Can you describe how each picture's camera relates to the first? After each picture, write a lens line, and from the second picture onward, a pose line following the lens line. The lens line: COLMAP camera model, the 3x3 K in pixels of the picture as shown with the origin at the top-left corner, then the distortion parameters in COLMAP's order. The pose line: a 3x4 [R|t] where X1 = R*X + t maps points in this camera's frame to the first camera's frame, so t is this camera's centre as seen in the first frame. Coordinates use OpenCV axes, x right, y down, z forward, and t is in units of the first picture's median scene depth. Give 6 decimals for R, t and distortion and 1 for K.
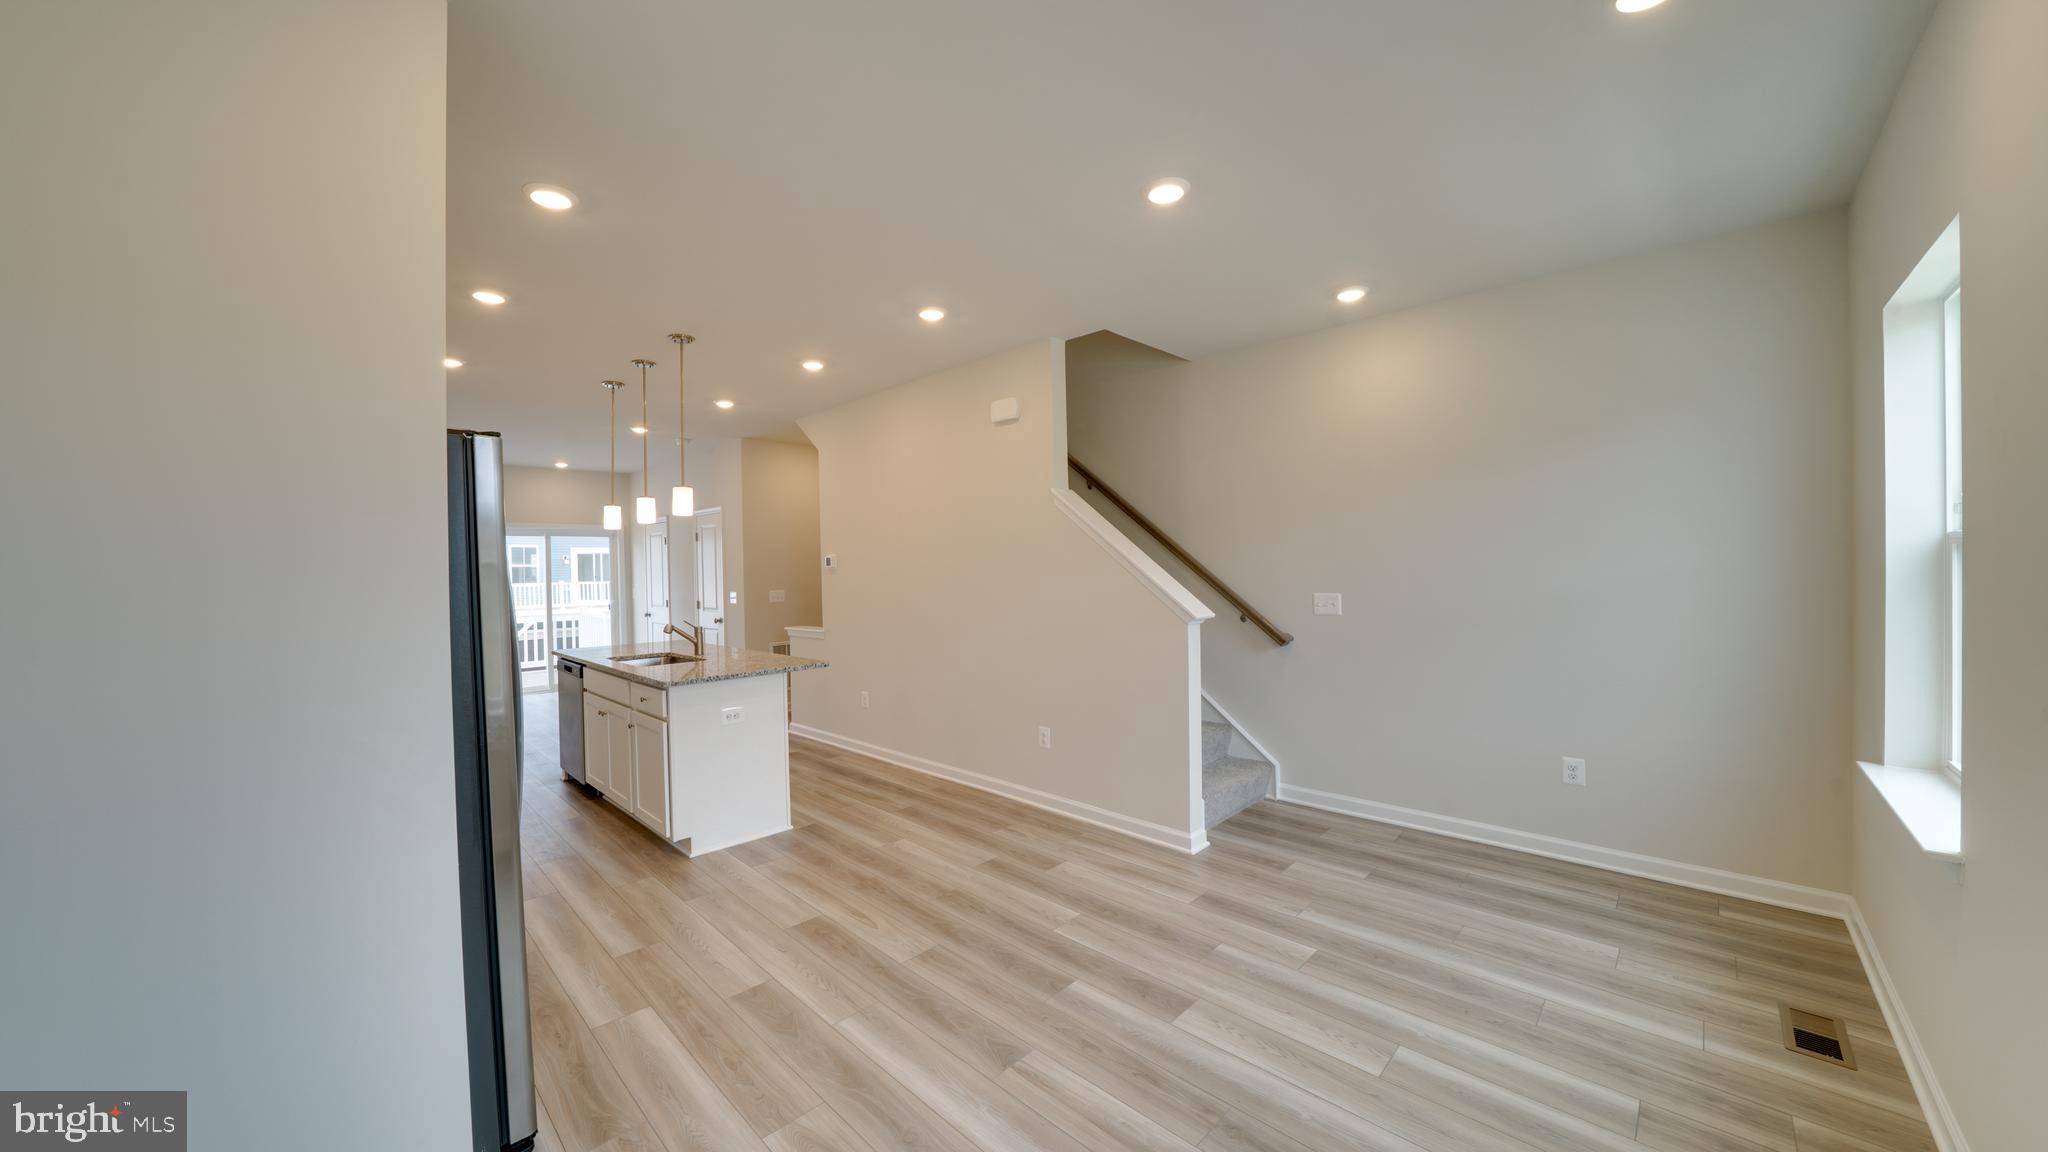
lens RADIAL K [[711.8, 0, 1034.1], [0, 711.8, 582.9], [0, 0, 1]] dist [-0.020733, 0.000446]
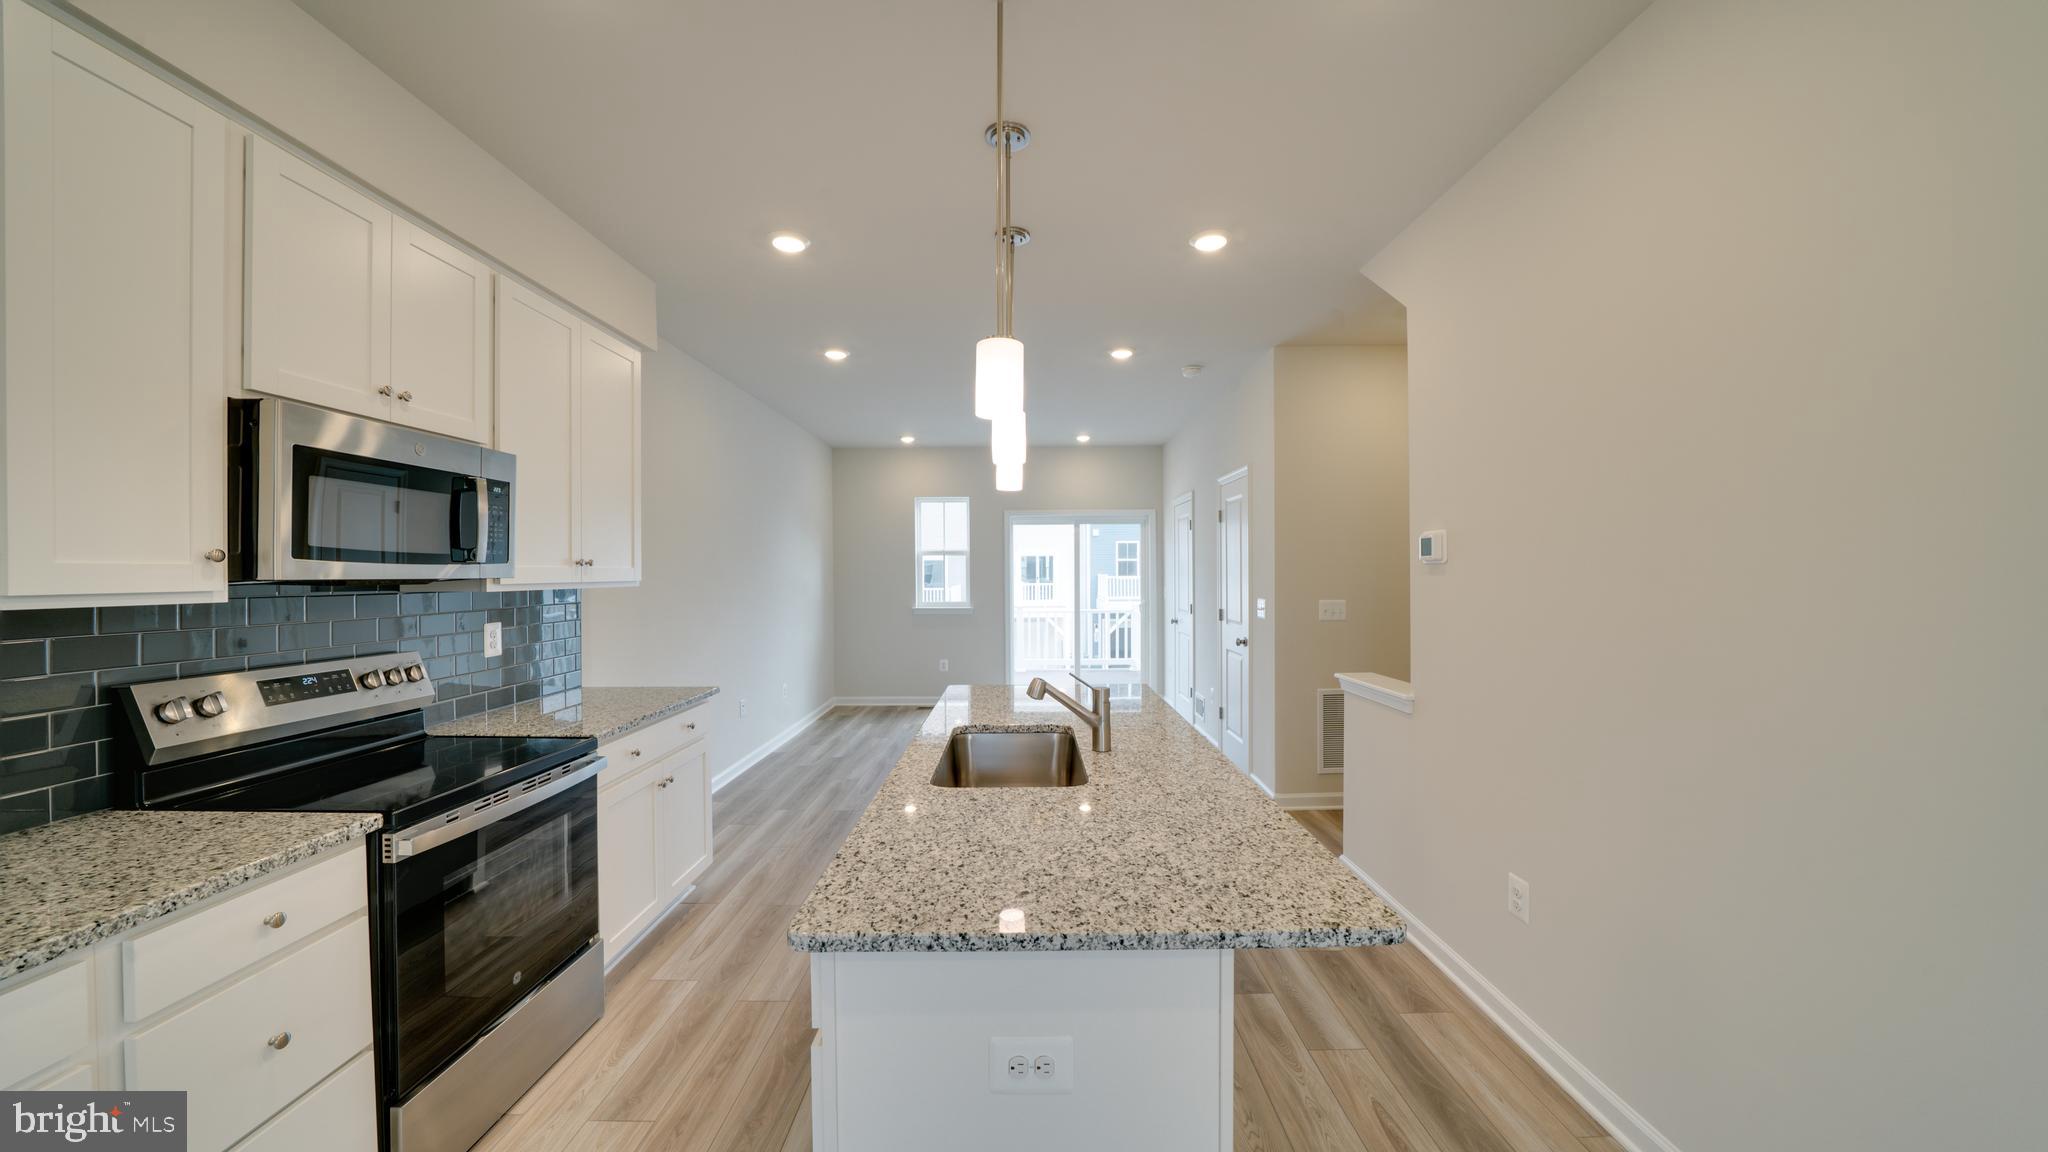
lens RADIAL K [[711.8, 0, 1017.6], [0, 711.8, 575.1], [0, 0, 1]] dist [-0.020733, 0.000446]
pose [[0.688841, 0.020789, -0.724615, -0.256217], [-0.024695, 0.999681, 0.005205, -0.015013], [0.724492, 0.014309, 0.689135, 0.901056]]
